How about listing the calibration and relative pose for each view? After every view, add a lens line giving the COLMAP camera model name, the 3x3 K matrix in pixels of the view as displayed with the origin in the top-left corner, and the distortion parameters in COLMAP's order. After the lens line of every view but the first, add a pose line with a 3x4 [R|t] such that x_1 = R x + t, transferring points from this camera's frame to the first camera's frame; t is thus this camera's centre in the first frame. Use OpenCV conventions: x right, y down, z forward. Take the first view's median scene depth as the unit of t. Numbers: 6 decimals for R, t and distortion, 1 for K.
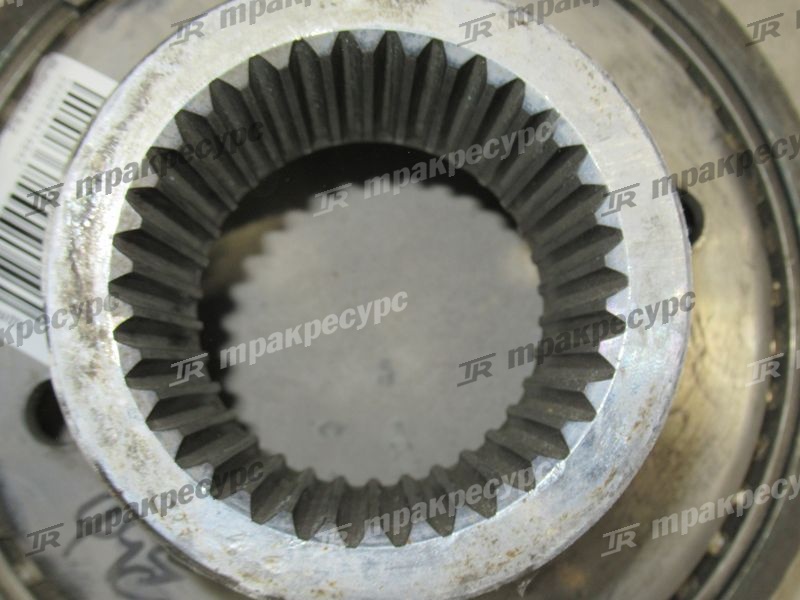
lens RADIAL K [[864.6, 0, 399.6], [0, 864.6, 296.3], [0, 0, 1]] dist [0.024788, 0.000000]
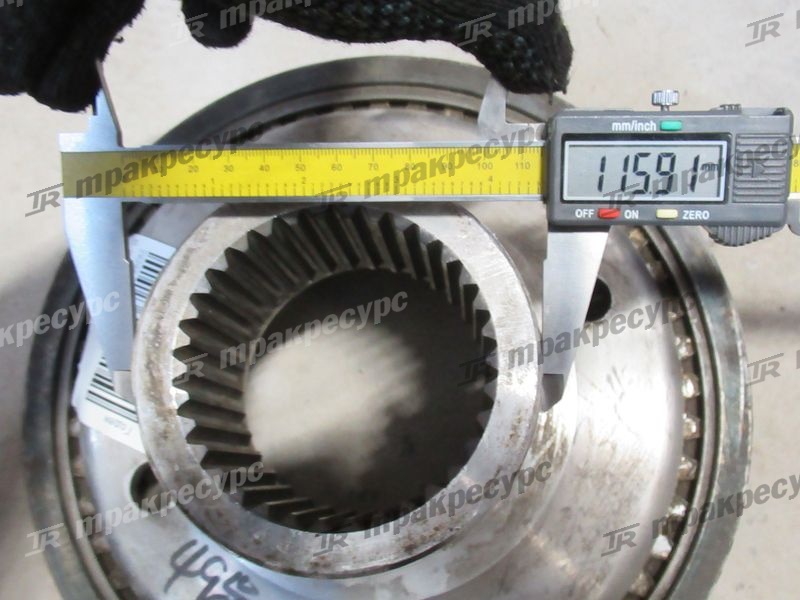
lens RADIAL K [[864.6, 0, 392.1], [0, 864.6, 299.9], [0, 0, 1]] dist [0.024788, 0.000000]
pose [[0.987678, -0.116173, -0.104858, 0.244549], [0.102329, 0.986359, -0.128936, 0.083735], [0.118406, 0.116618, 0.986093, -0.534555]]
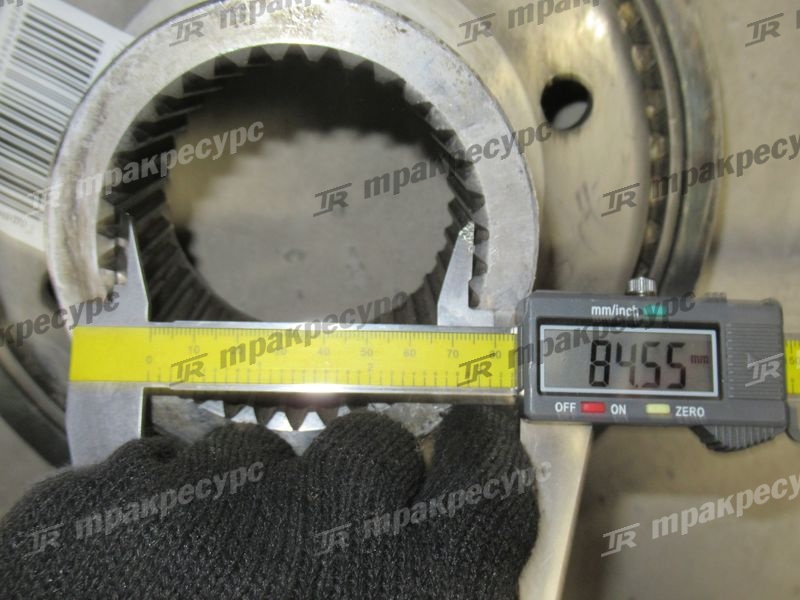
lens RADIAL K [[864.6, 0, 390.9], [0, 864.6, 282.8], [0, 0, 1]] dist [0.024788, 0.000000]
pose [[0.998719, -0.050340, -0.005154, 0.114992], [0.049361, 0.946726, 0.318235, -0.369529], [-0.011141, -0.318082, 0.947998, -0.268486]]
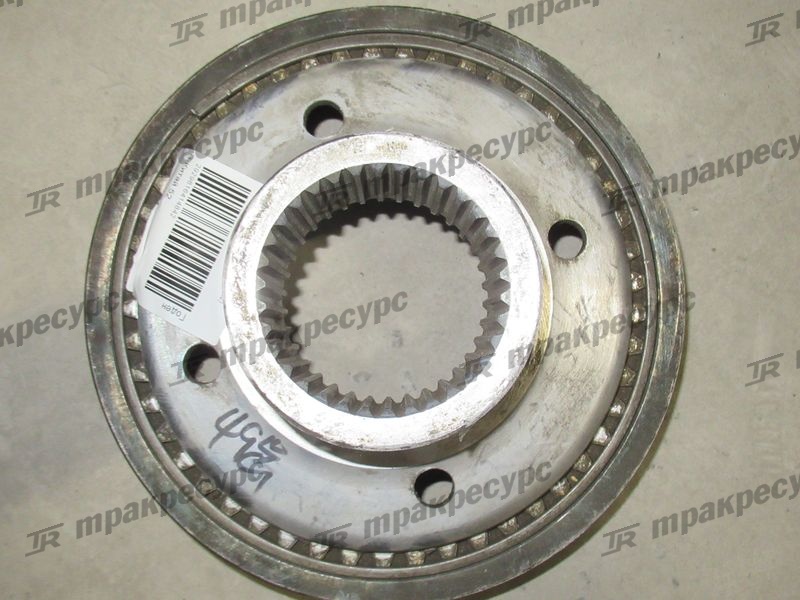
lens RADIAL K [[864.6, 0, 399.5], [0, 864.6, 295.5], [0, 0, 1]] dist [0.024788, 0.000000]
pose [[0.999402, -0.024914, -0.023997, 0.052900], [0.025575, 0.999291, 0.027623, -0.055311], [0.023292, -0.028220, 0.999330, -1.002981]]
